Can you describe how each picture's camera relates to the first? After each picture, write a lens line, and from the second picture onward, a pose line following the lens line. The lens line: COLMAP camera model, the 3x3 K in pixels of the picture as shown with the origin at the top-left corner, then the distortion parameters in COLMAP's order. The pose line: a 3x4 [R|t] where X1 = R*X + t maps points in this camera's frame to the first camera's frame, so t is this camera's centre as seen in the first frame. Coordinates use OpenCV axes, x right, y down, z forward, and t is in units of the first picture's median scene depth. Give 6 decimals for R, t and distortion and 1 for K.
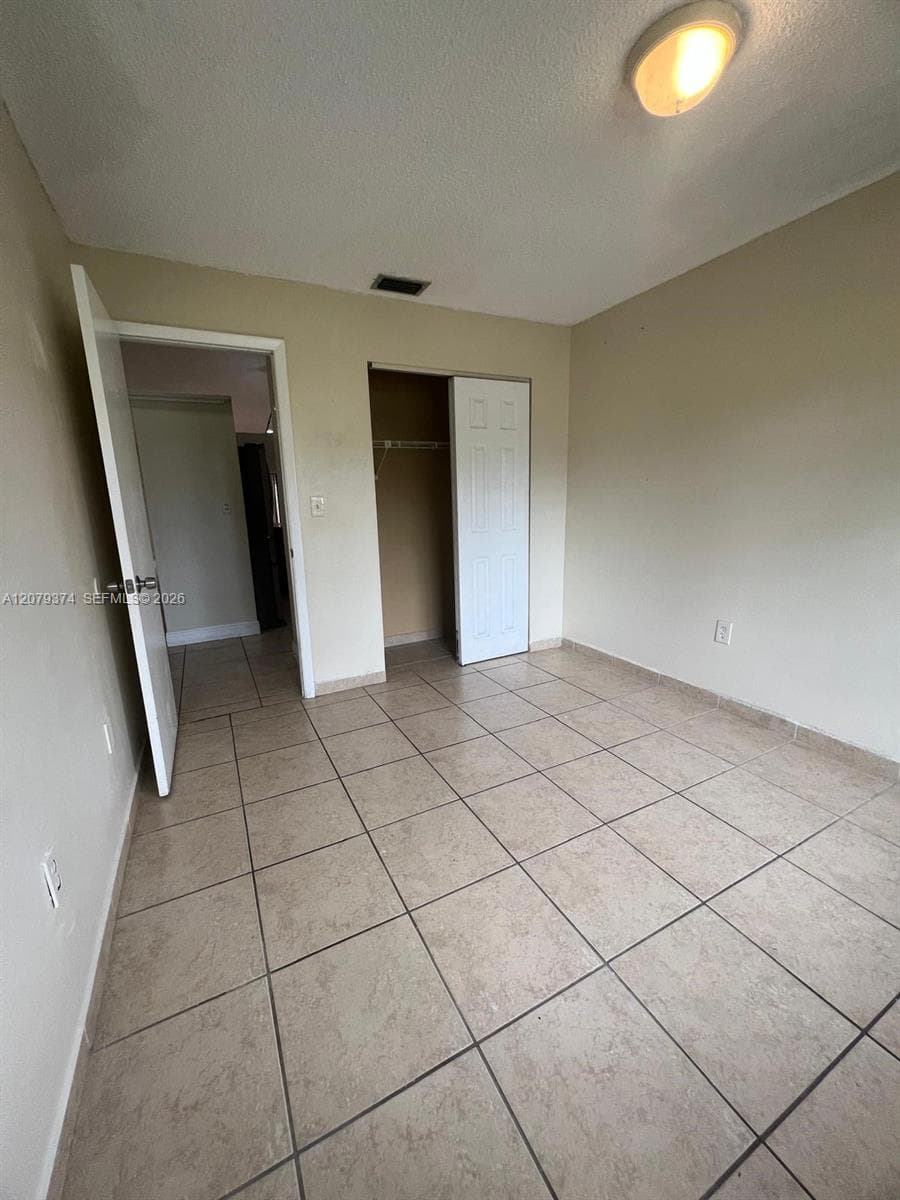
lens RADIAL K [[478.9, 0, 448.2], [0, 478.9, 600.3], [0, 0, 1]] dist [-0.000569, 0.000850]
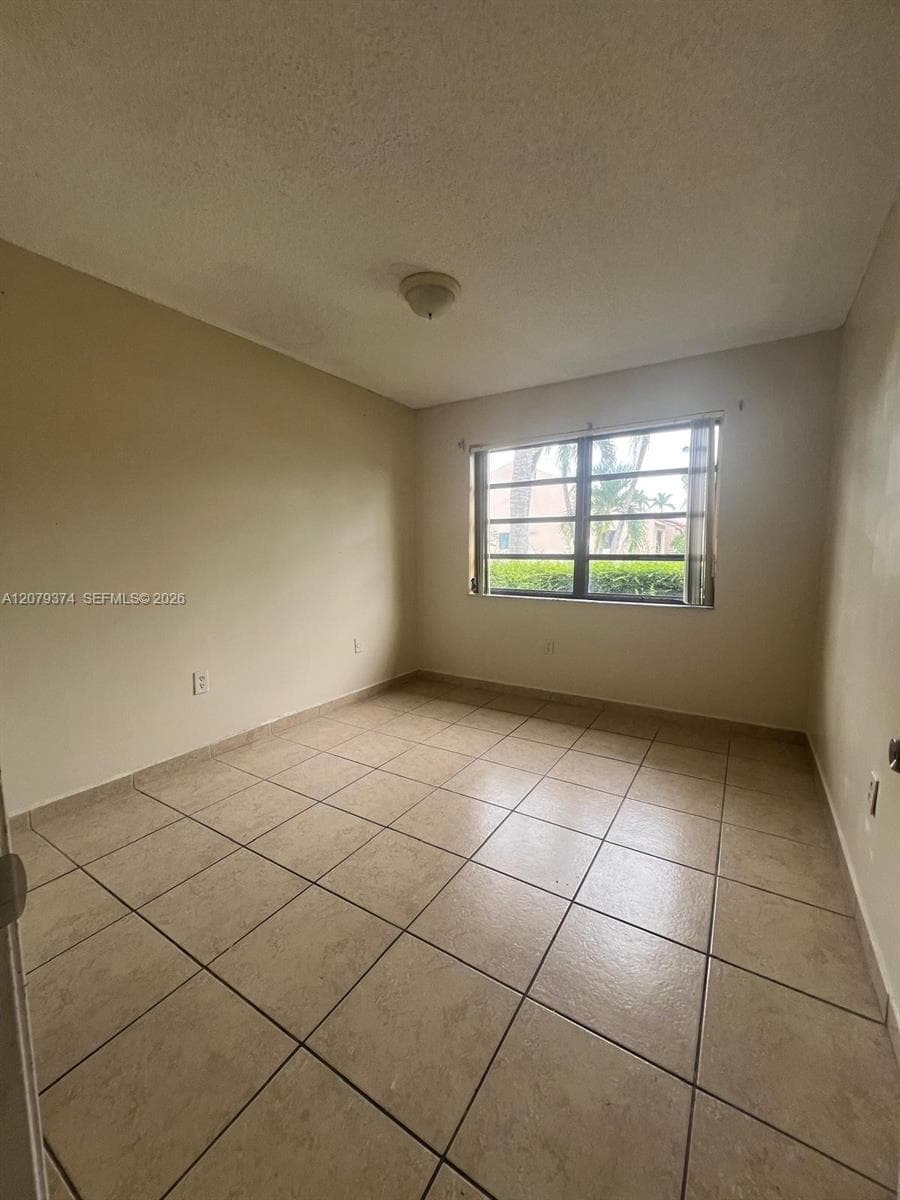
lens RADIAL K [[478.9, 0, 448.2], [0, 478.9, 600.3], [0, 0, 1]] dist [-0.000569, 0.000850]
pose [[-0.510213, -0.067253, 0.857414, -0.608405], [0.198879, 0.960691, 0.193699, -0.215824], [-0.836737, 0.269350, -0.476782, 1.146910]]
